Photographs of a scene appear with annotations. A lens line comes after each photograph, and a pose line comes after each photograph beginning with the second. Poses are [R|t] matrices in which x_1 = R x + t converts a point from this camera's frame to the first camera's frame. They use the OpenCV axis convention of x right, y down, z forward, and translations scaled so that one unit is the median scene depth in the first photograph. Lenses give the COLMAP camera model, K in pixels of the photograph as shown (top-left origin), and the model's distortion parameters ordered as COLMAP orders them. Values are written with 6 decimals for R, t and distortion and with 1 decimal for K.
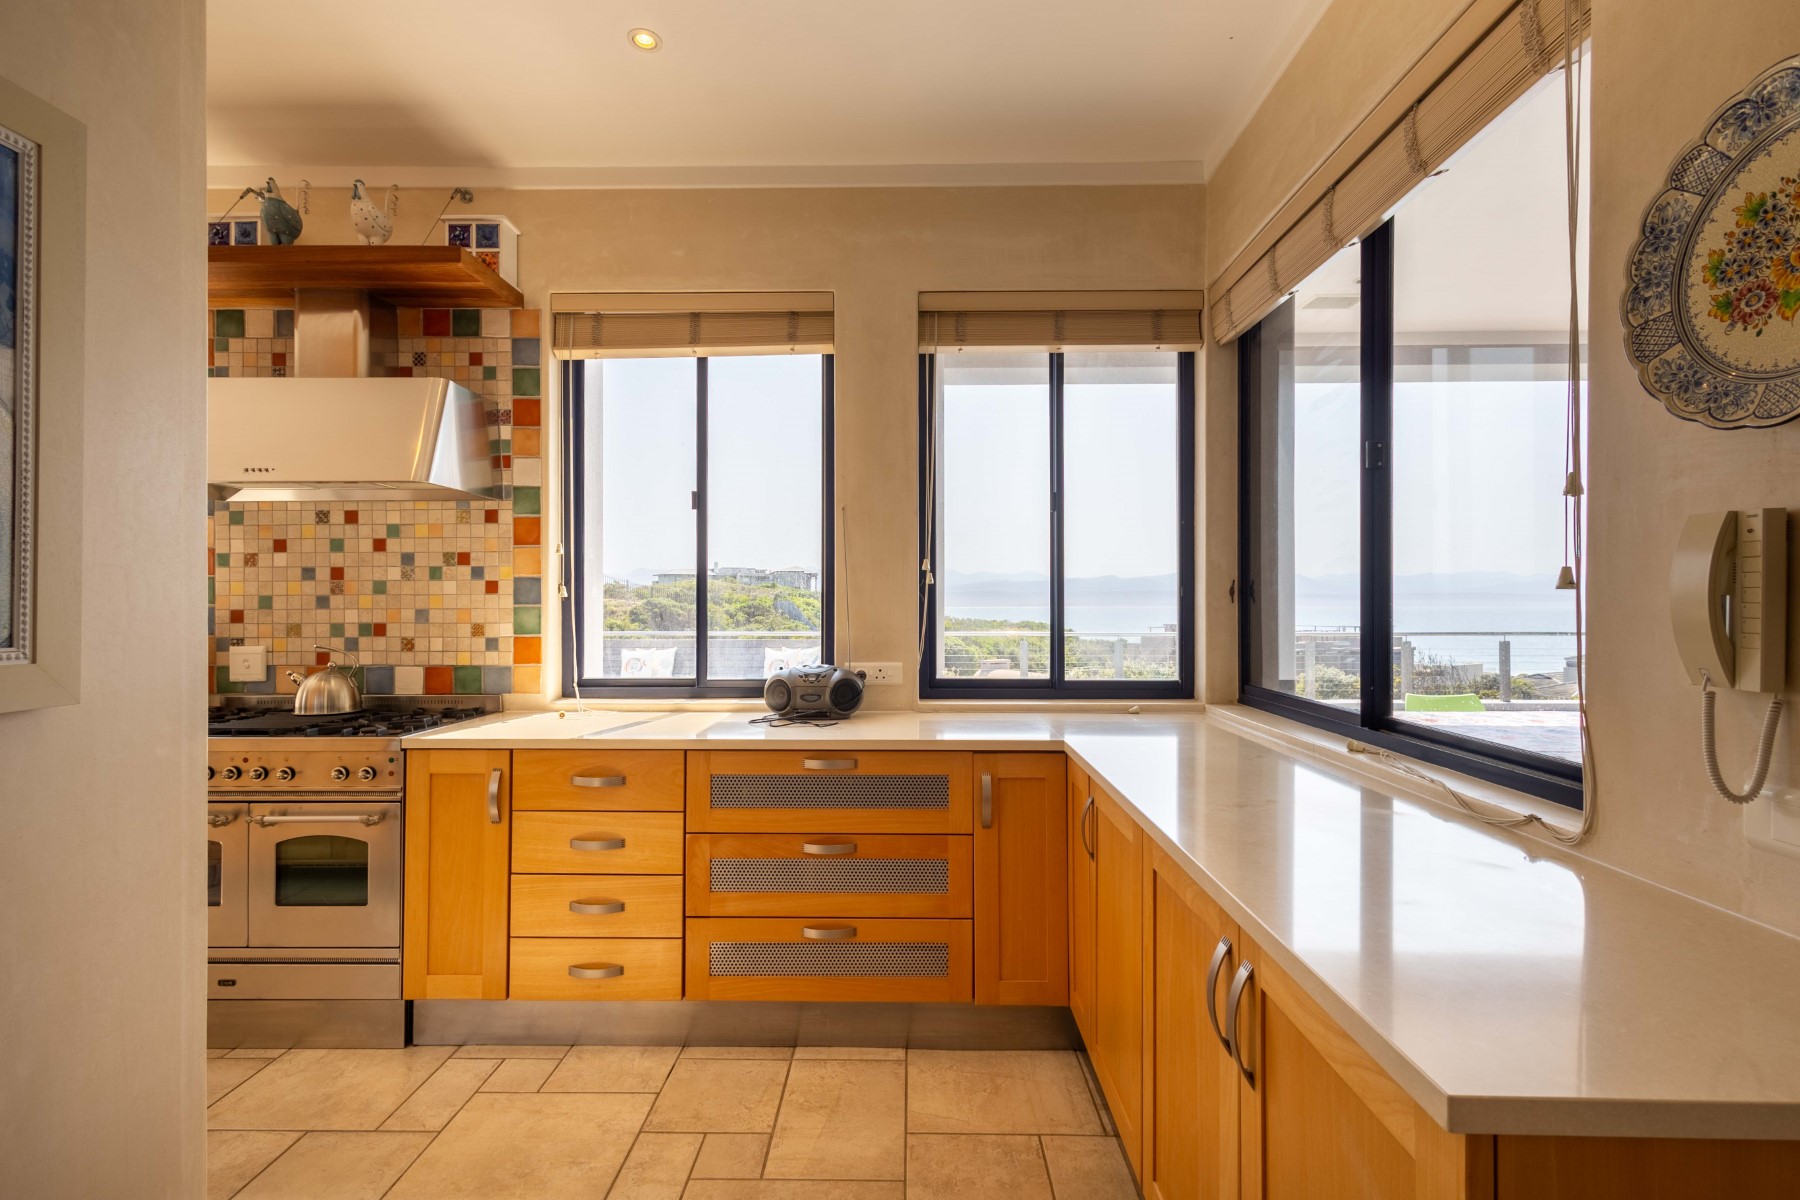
lens RADIAL K [[835.2, 0, 904.9], [0, 835.2, 605.6], [0, 0, 1]] dist [0.006575, -0.001586]
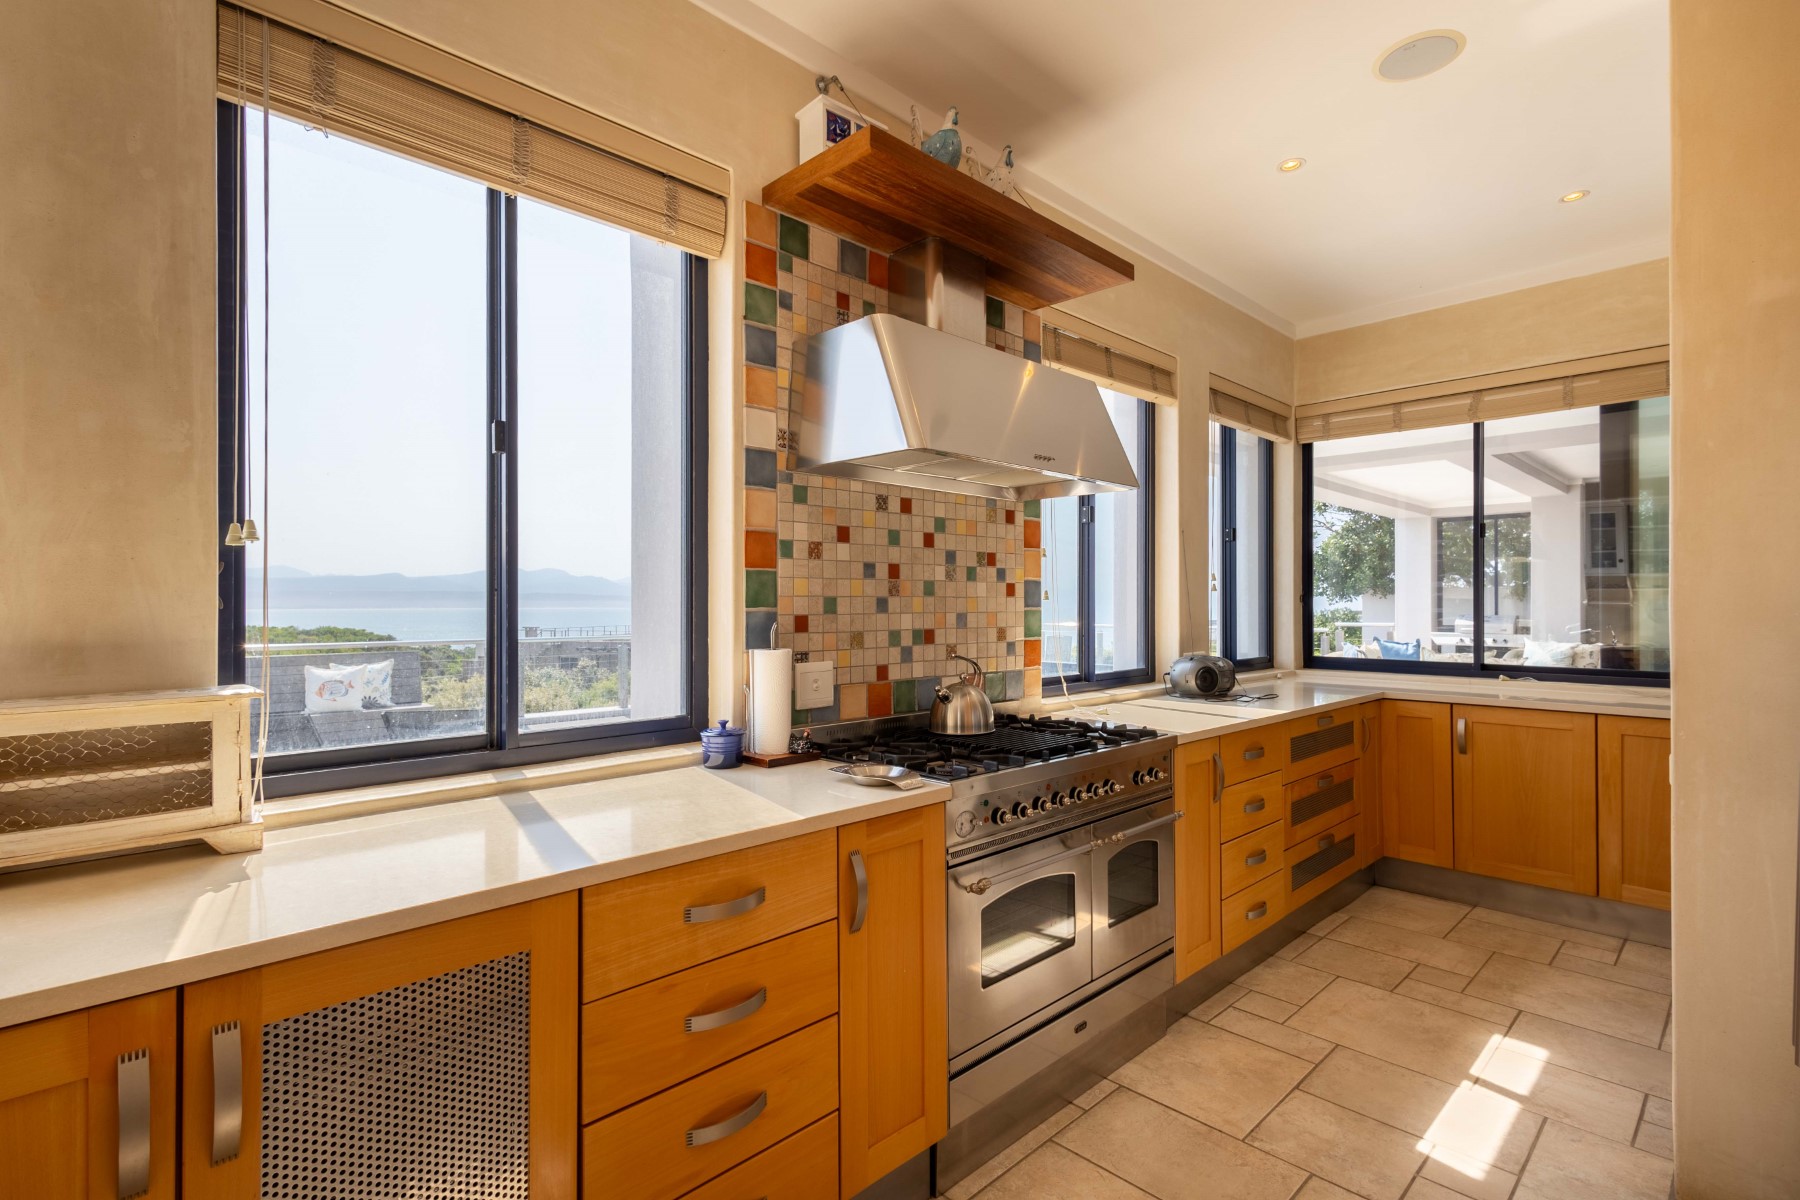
lens RADIAL K [[835.2, 0, 906.5], [0, 835.2, 599.5], [0, 0, 1]] dist [0.006575, -0.001586]
pose [[0.712362, 0.005196, 0.701793, -1.261211], [-0.002957, 0.999986, -0.004402, -0.006117], [-0.701806, 0.001061, 0.712367, 0.391416]]
